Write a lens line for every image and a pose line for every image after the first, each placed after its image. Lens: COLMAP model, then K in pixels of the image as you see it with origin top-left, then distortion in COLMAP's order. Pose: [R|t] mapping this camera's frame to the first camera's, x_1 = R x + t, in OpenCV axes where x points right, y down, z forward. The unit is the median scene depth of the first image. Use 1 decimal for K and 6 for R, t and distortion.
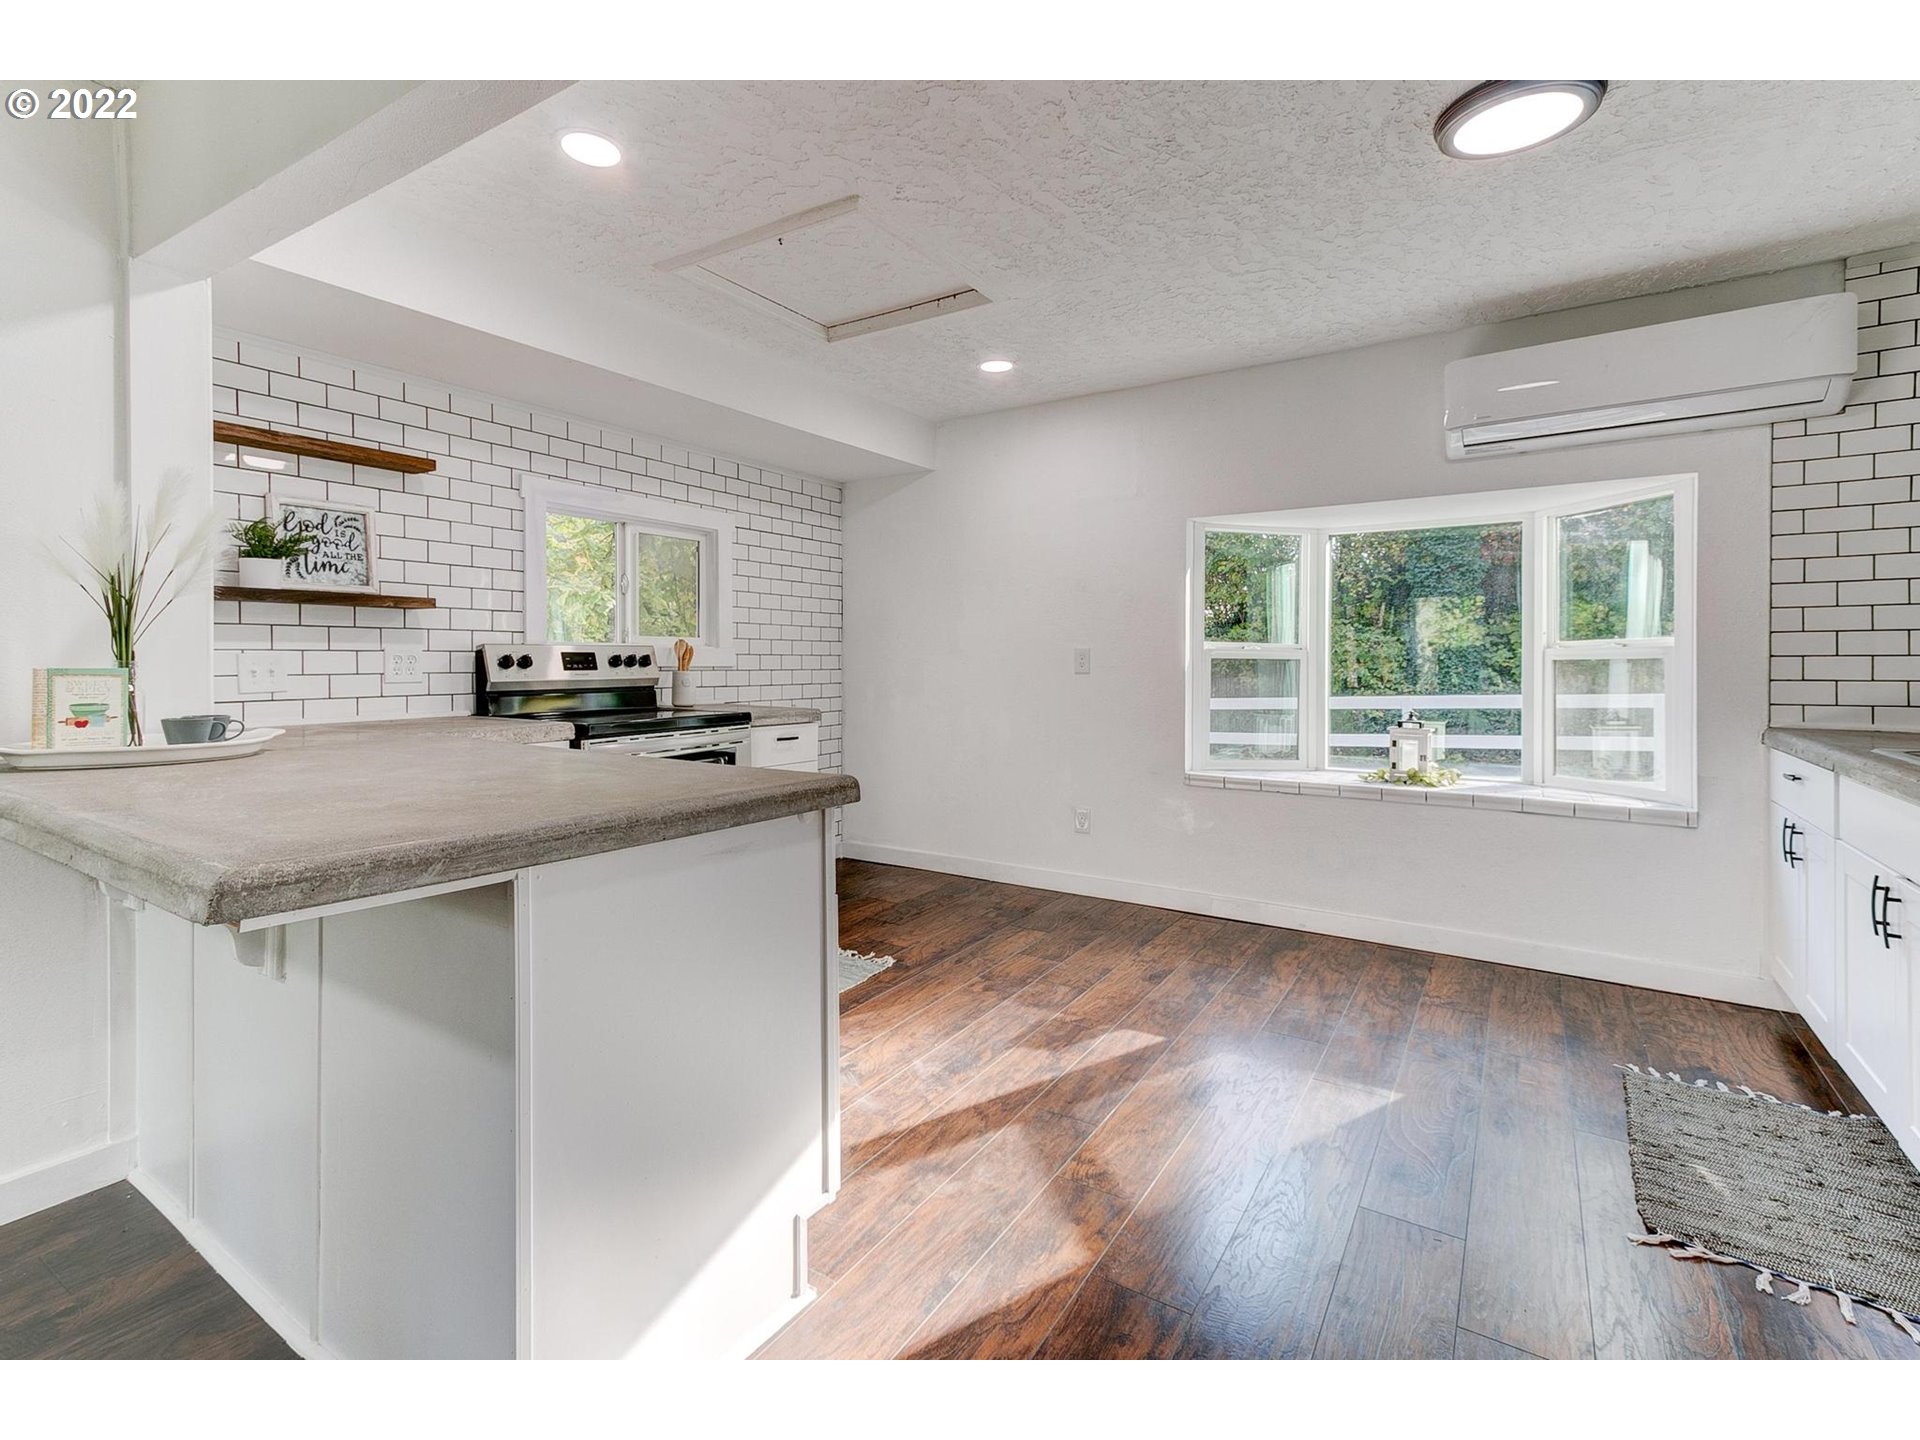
lens RADIAL K [[889.0, 0, 914.0], [0, 889.0, 668.4], [0, 0, 1]] dist [0.013930, -0.000574]
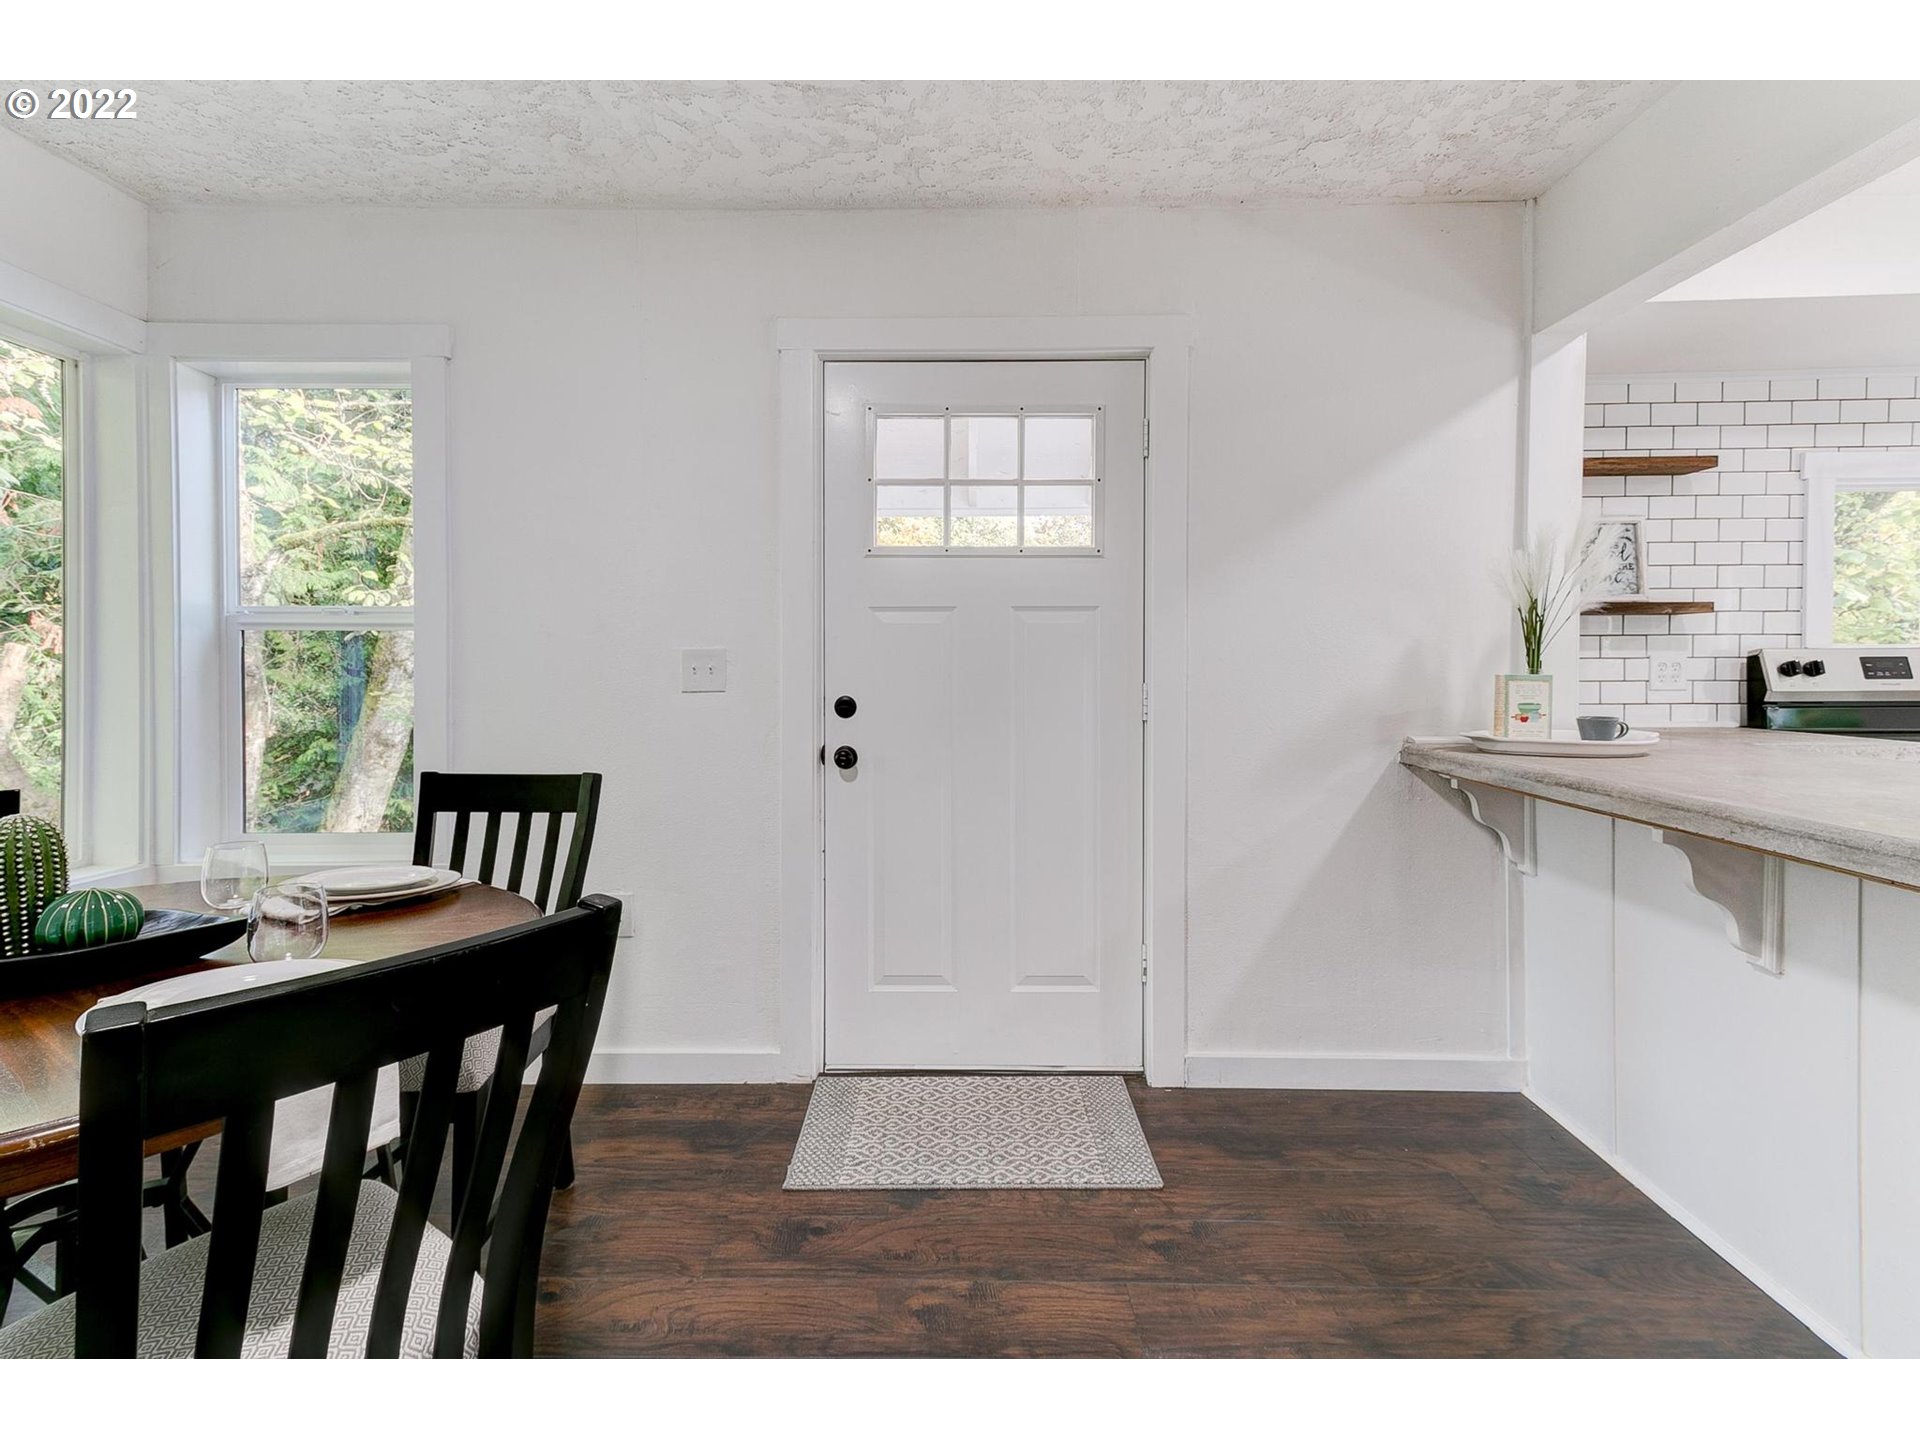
lens RADIAL K [[873.6, 0, 973.2], [0, 873.6, 683.9], [0, 0, 1]] dist [0.020303, -0.000273]
pose [[0.551300, 0.014488, -0.834181, -0.180082], [-0.005189, 0.999889, 0.013937, -0.000263], [0.834291, -0.003355, 0.551314, -0.173903]]
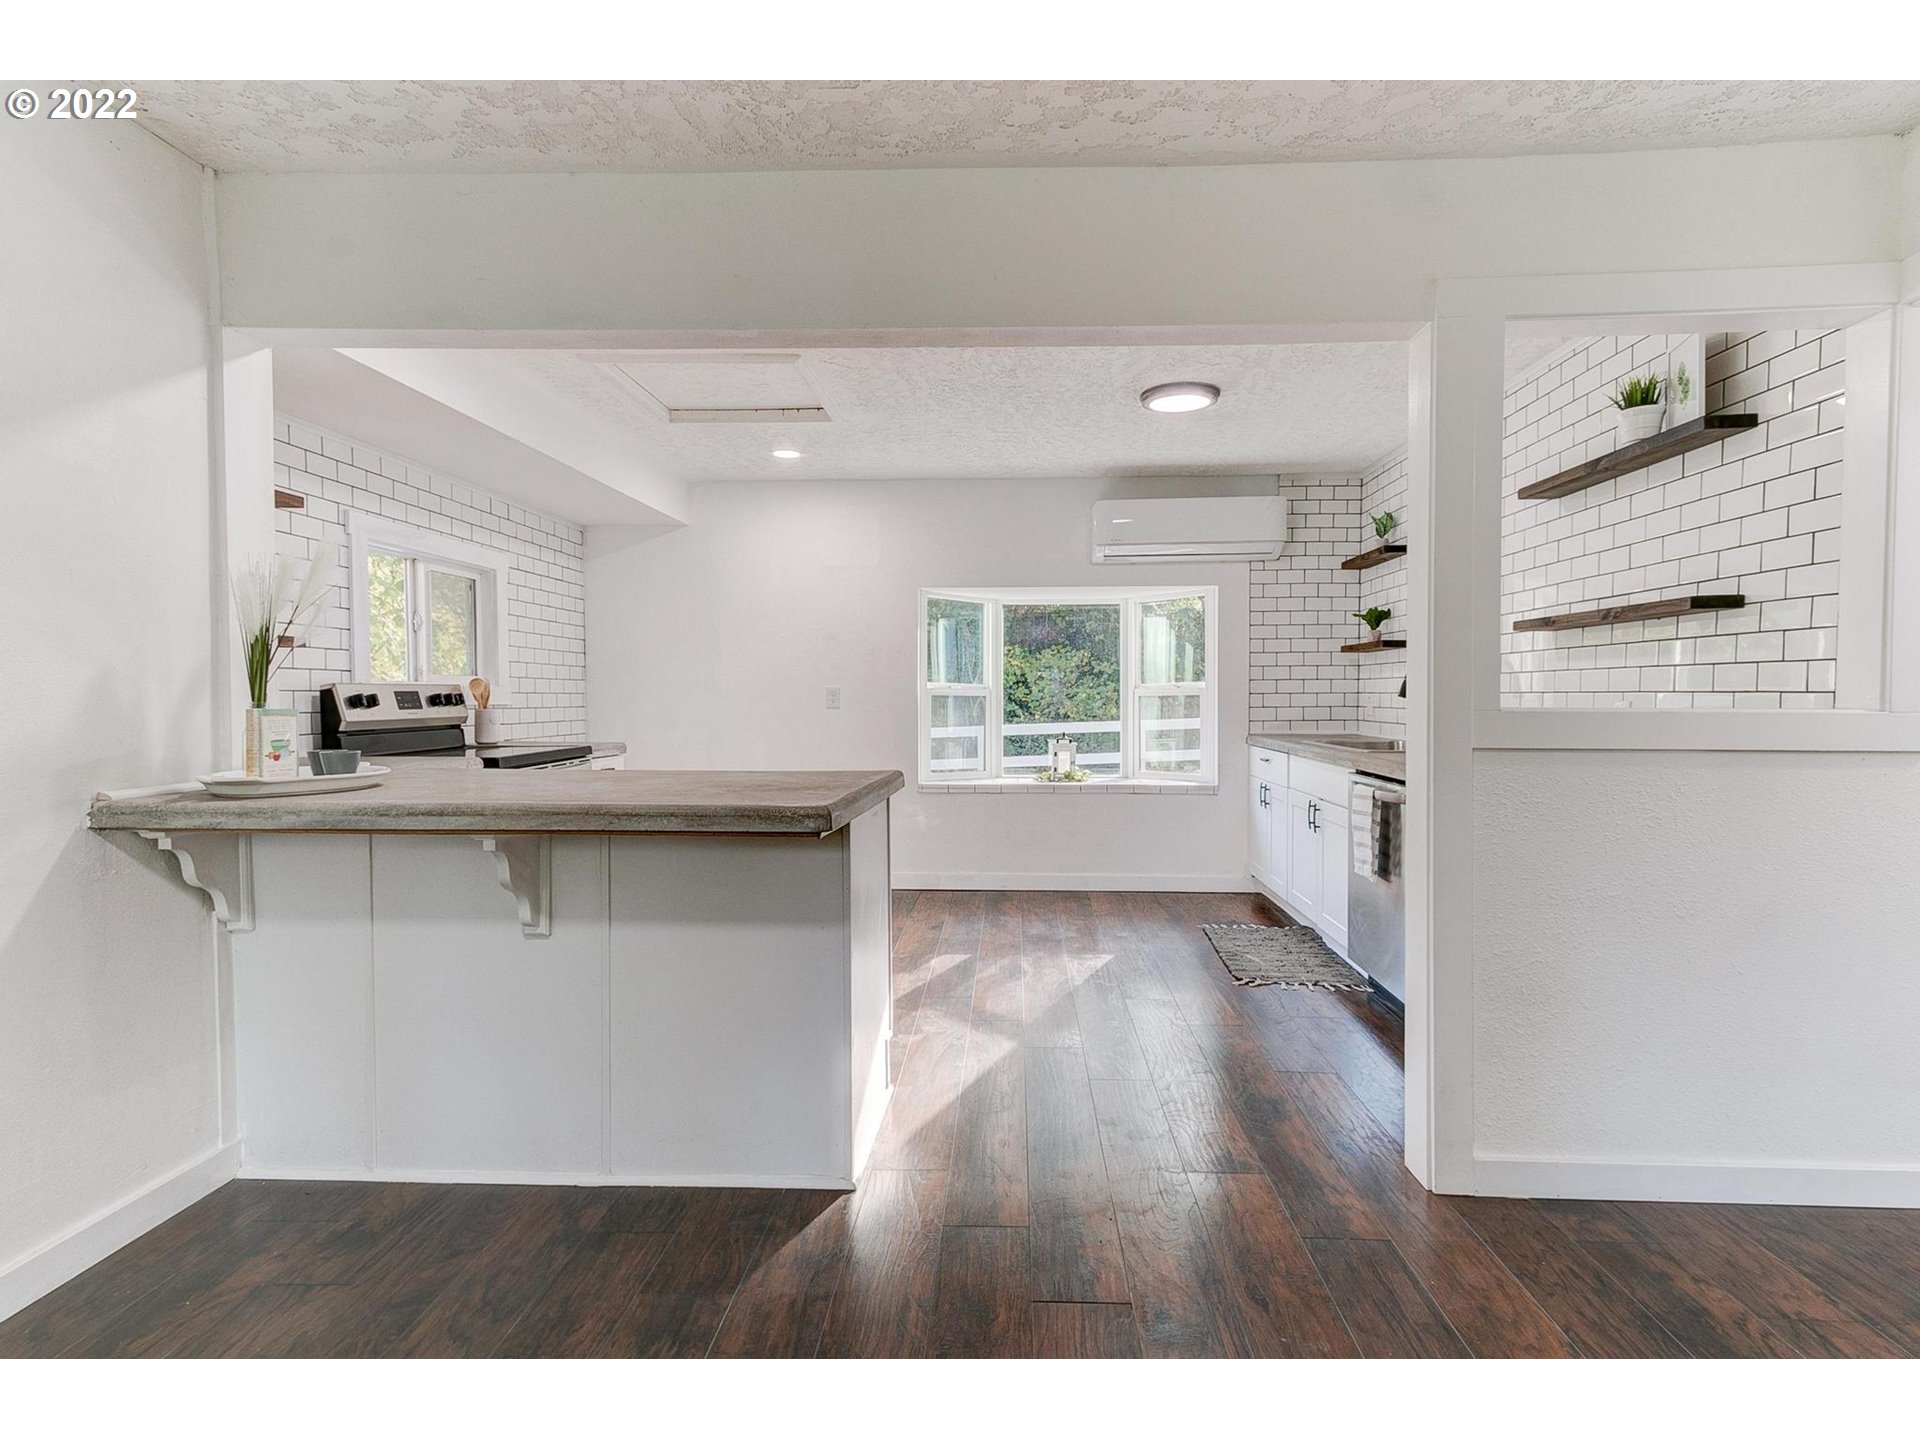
lens RADIAL K [[918.0, 0, 968.7], [0, 918.0, 725.9], [0, 0, 1]] dist [0.002422, 0.000532]
pose [[0.858662, -0.019669, 0.512165, -0.422679], [0.007773, 0.999648, 0.025358, -0.000593], [-0.512484, -0.017793, 0.858513, -0.250667]]
